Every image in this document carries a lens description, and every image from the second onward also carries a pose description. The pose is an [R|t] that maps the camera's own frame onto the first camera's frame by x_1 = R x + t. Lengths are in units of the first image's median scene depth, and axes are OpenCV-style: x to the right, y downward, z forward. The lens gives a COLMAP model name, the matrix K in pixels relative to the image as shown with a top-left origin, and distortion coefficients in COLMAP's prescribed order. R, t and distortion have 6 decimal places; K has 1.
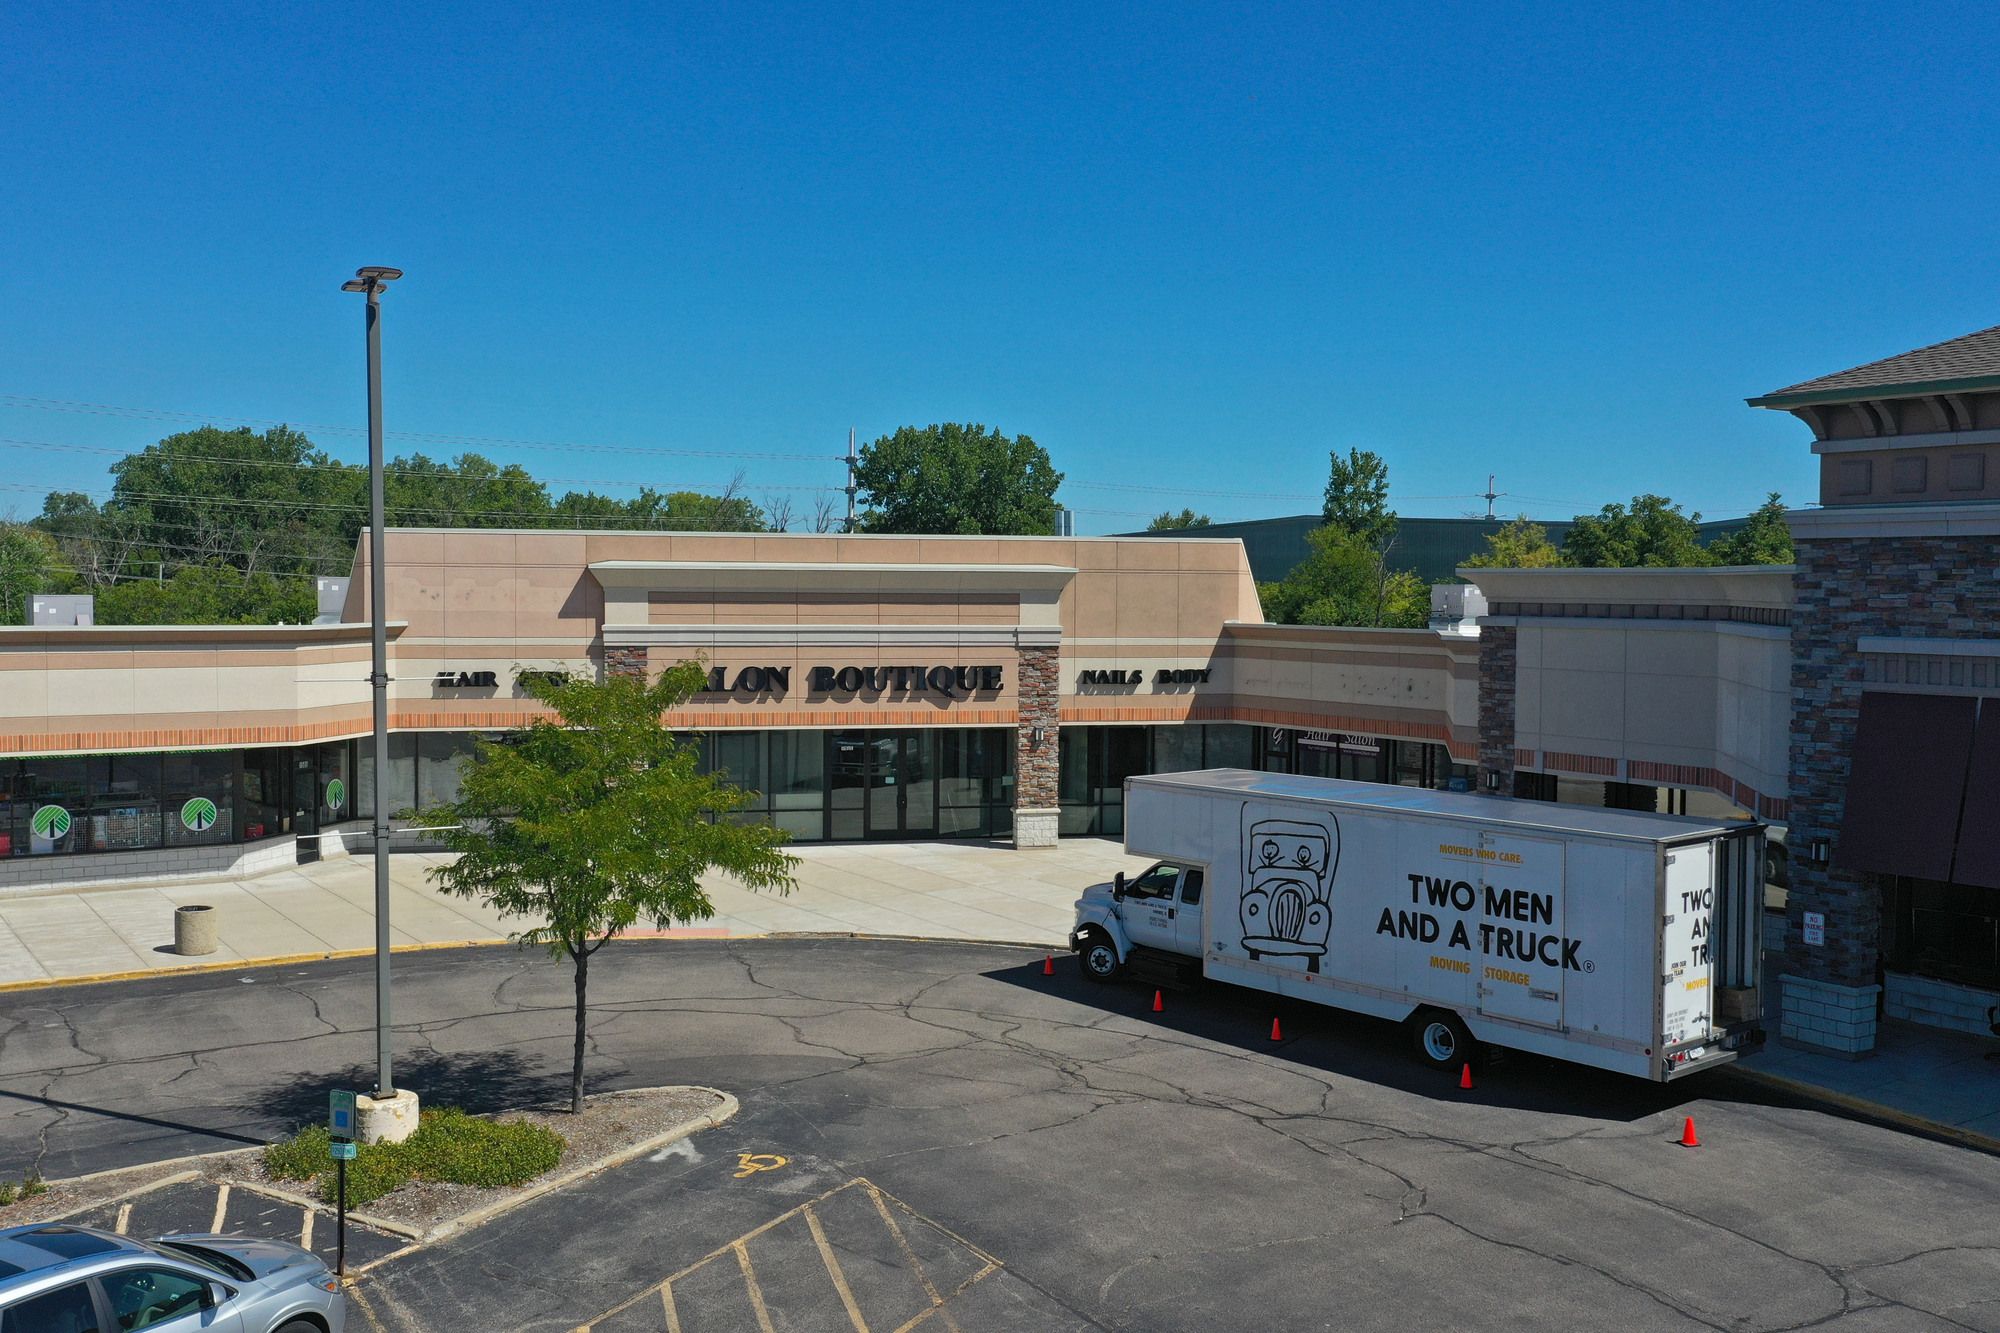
lens RADIAL K [[1639.0, 0, 1000.0], [0, 1639.0, 666.5], [0, 0, 1]] dist [-0.003957, -0.000930]
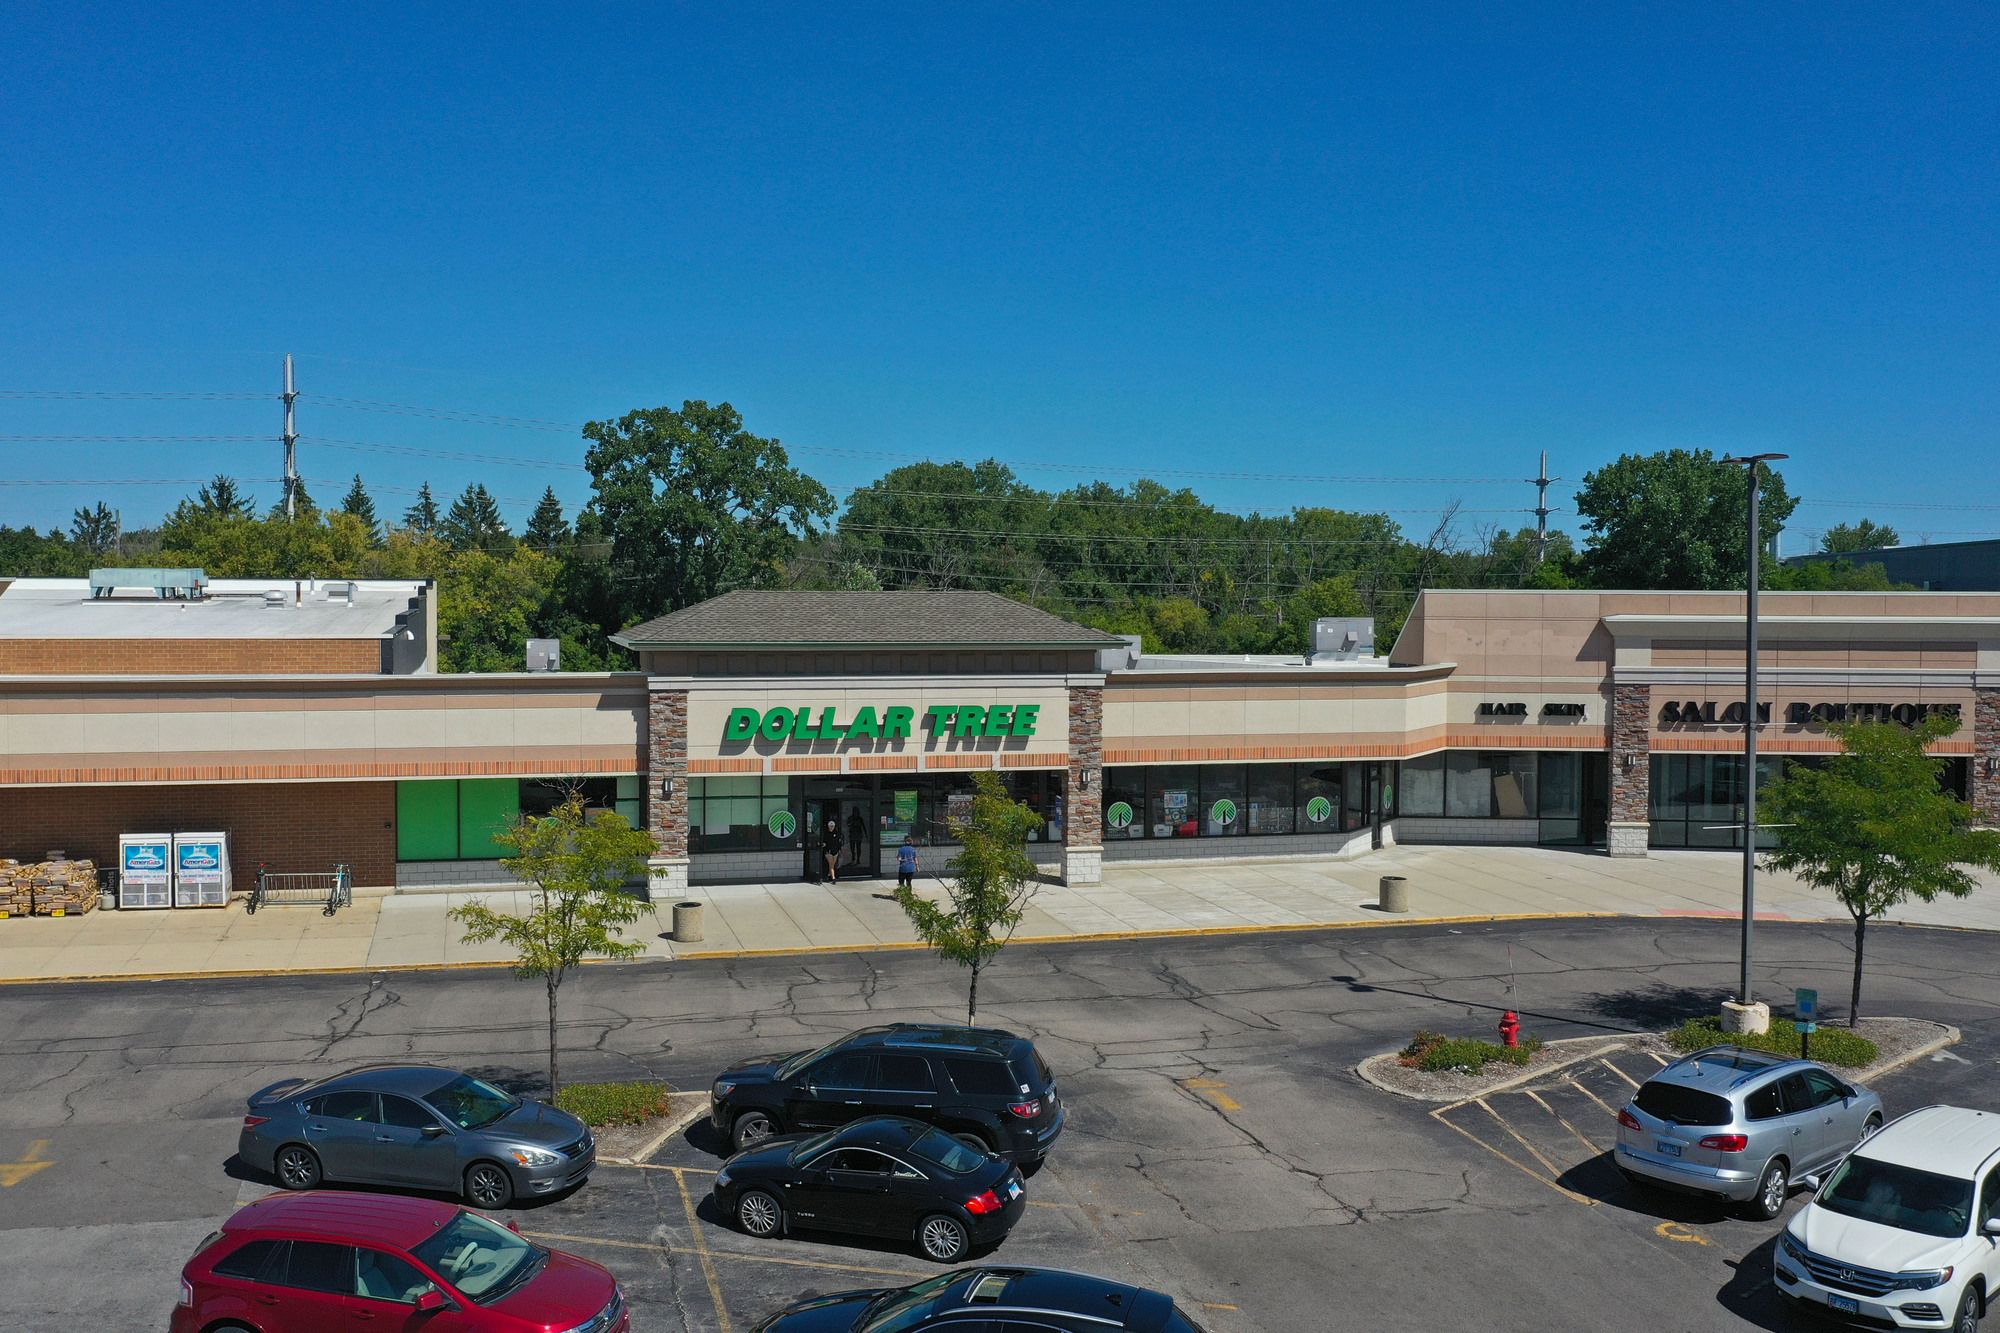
lens RADIAL K [[1733.8, 0, 1000.0], [0, 1733.8, 666.5], [0, 0, 1]] dist [0.000990, -0.004849]
pose [[0.960021, 0.009457, -0.279767, -0.320249], [-0.009930, 0.999951, -0.000274, -0.020507], [0.279751, 0.003041, 0.960068, -0.384869]]
